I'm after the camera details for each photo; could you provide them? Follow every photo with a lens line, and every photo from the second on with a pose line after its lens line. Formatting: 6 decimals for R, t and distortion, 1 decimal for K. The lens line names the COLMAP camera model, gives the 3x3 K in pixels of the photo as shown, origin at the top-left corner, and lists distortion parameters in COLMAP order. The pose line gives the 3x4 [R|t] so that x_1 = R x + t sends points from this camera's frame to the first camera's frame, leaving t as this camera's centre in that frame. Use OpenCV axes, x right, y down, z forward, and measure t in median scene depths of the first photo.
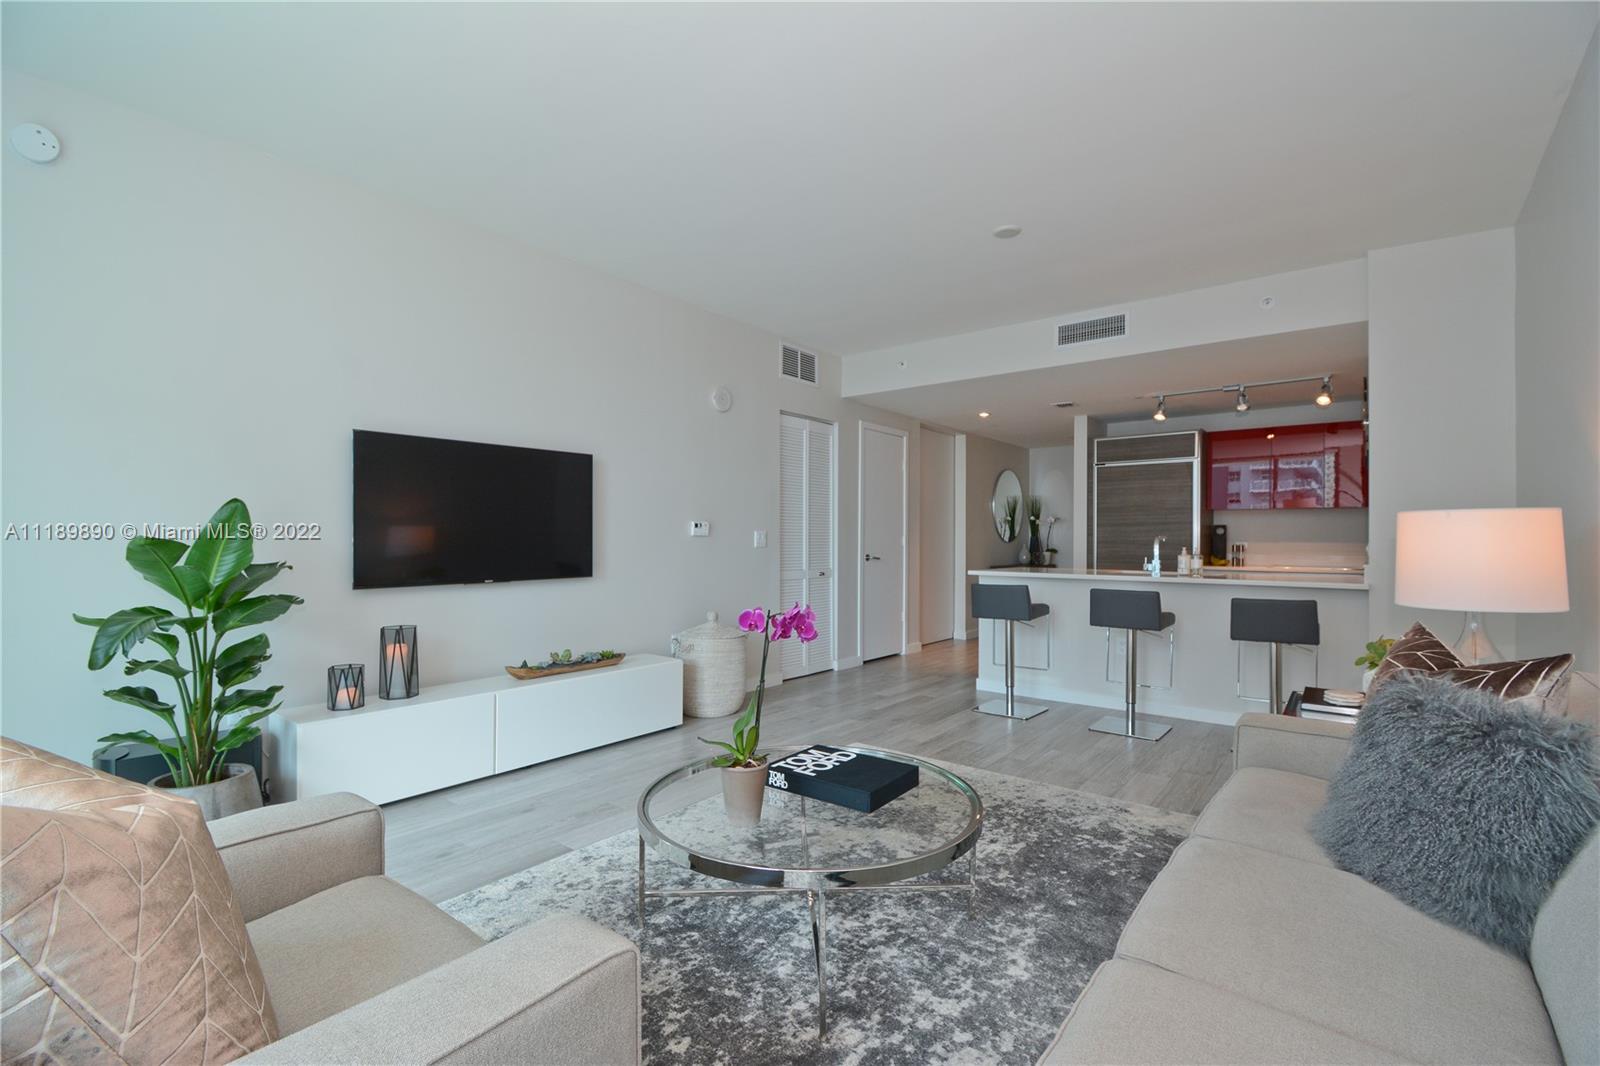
lens RADIAL K [[713.8, 0, 785.3], [0, 713.8, 542.6], [0, 0, 1]] dist [-0.024994, -0.007997]
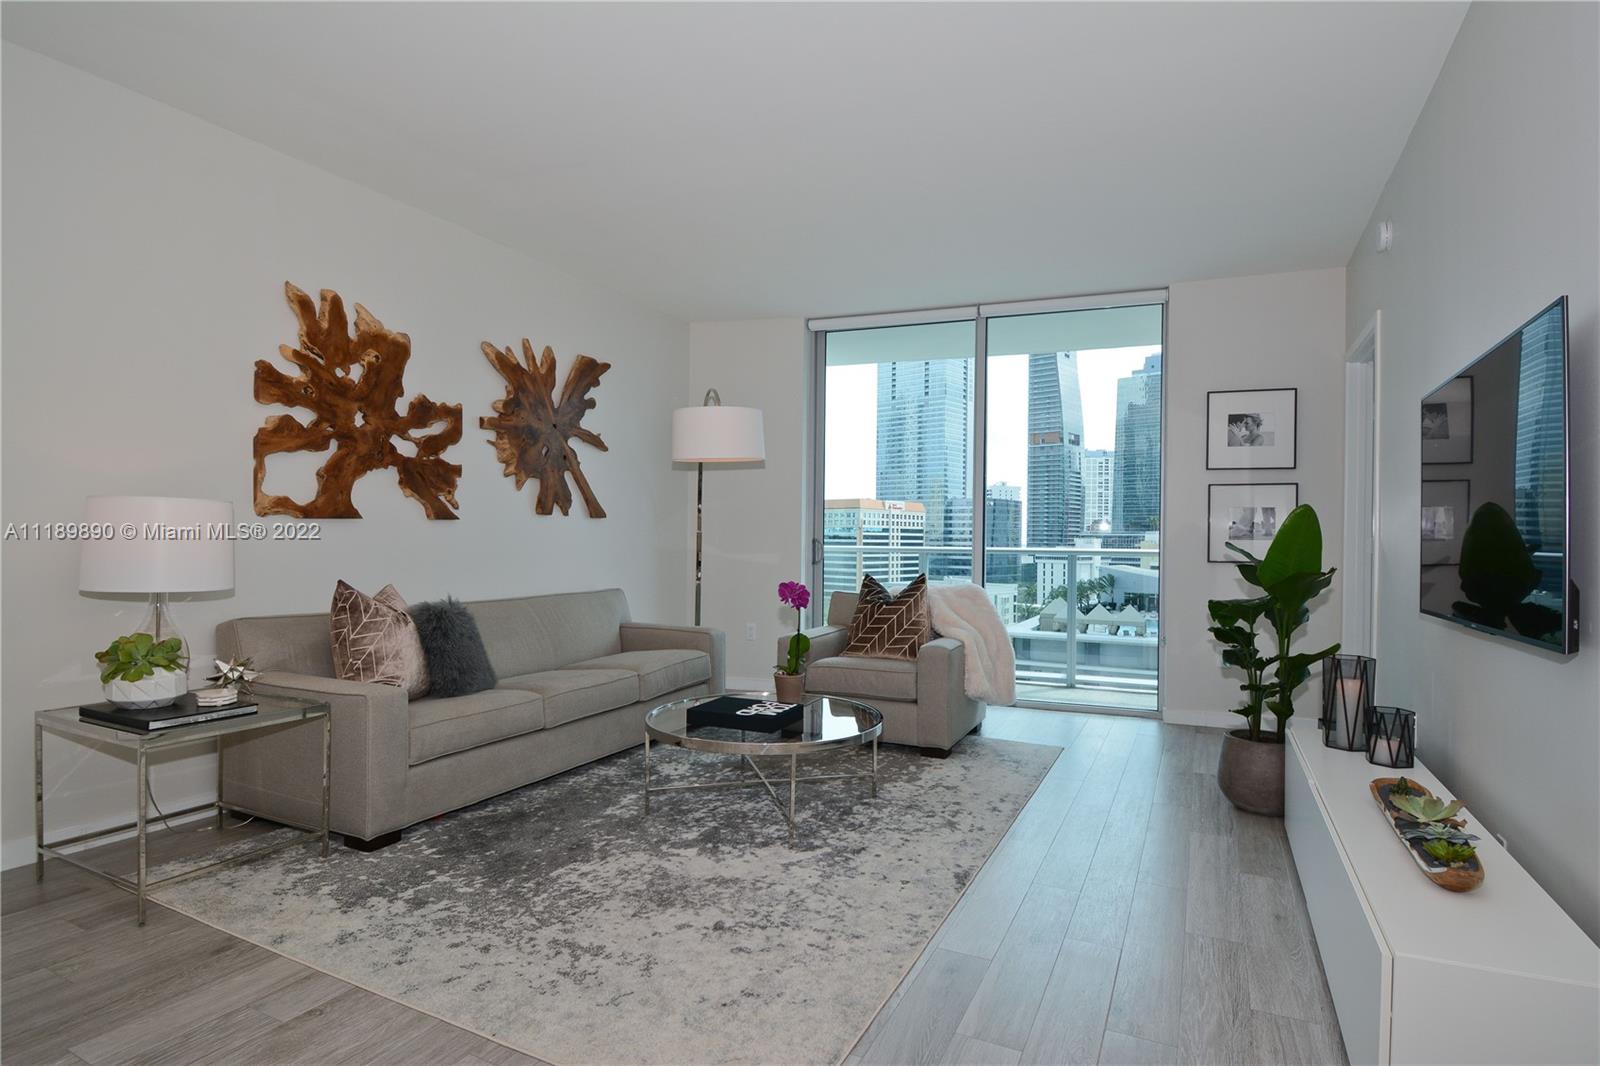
lens RADIAL K [[815.7, 0, 795.5], [0, 815.7, 541.0], [0, 0, 1]] dist [-0.007368, -0.000499]
pose [[-0.974725, -0.011415, -0.223115, 0.229949], [-0.011922, 0.999929, 0.000925, 0.002451], [0.223088, 0.003562, -0.974792, 1.746375]]
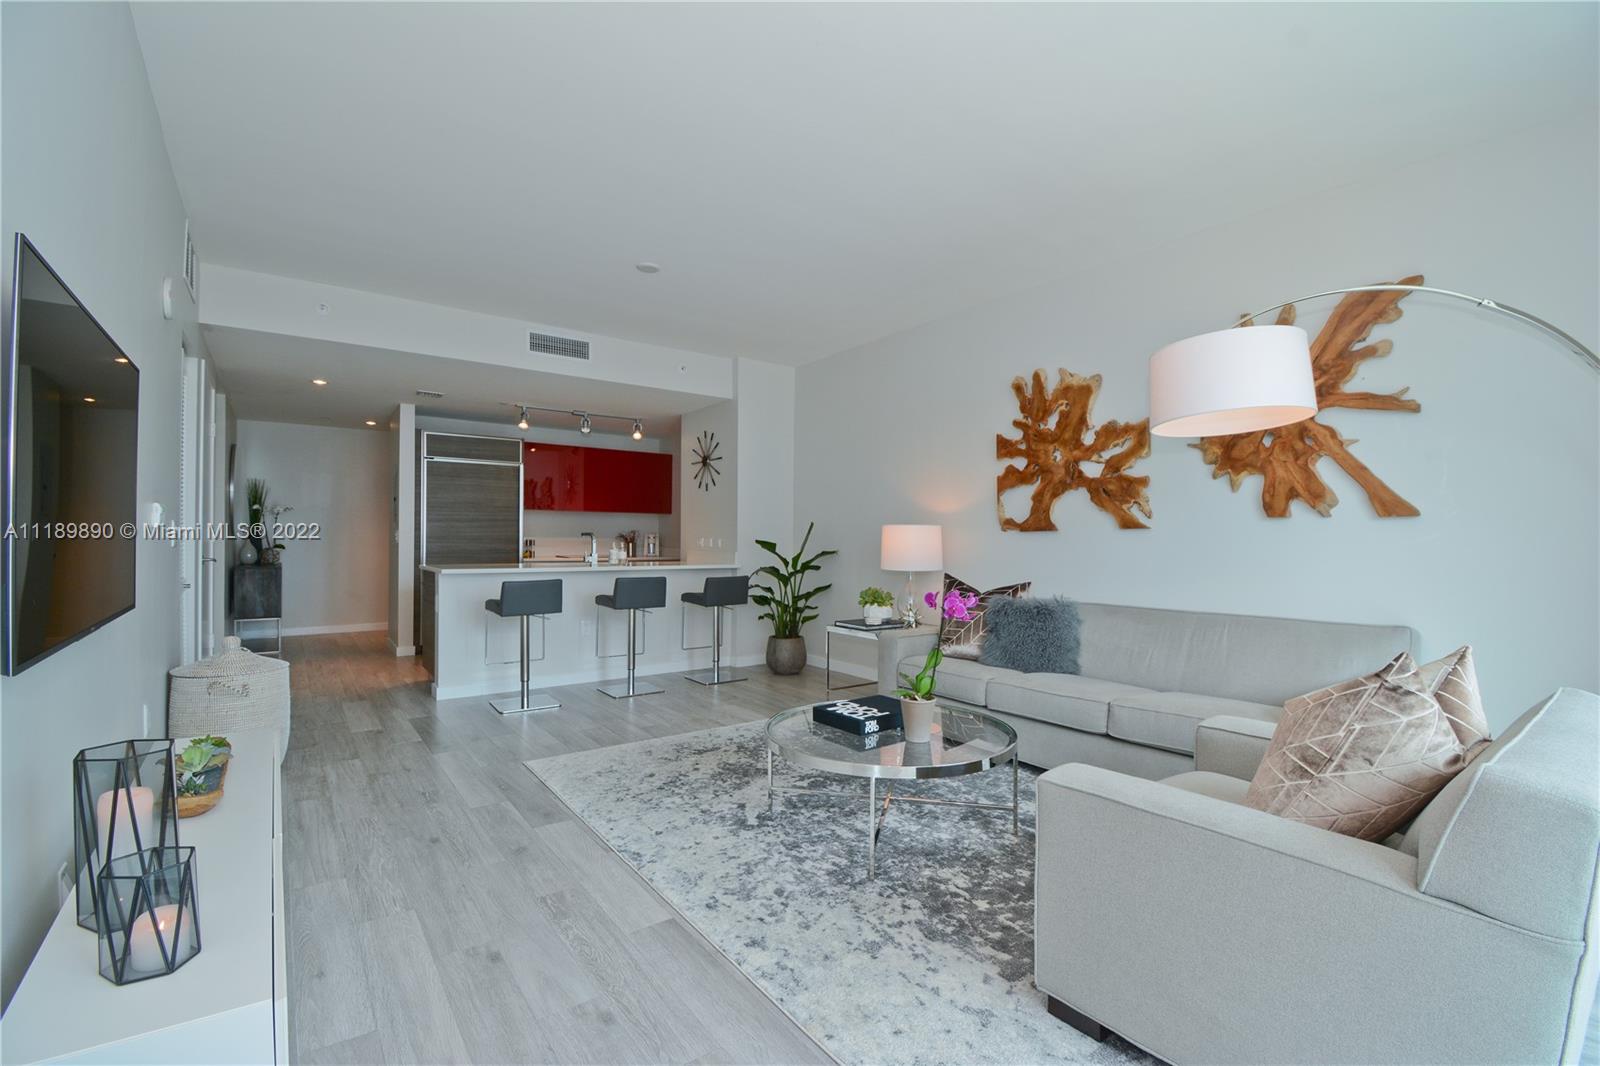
lens RADIAL K [[713.8, 0, 828.4], [0, 713.8, 543.6], [0, 0, 1]] dist [-0.024994, -0.007997]
pose [[0.227609, -0.005793, 0.973735, -0.879042], [-0.005658, 0.999958, 0.007271, -0.003915], [-0.973736, -0.007165, 0.227567, 0.538444]]
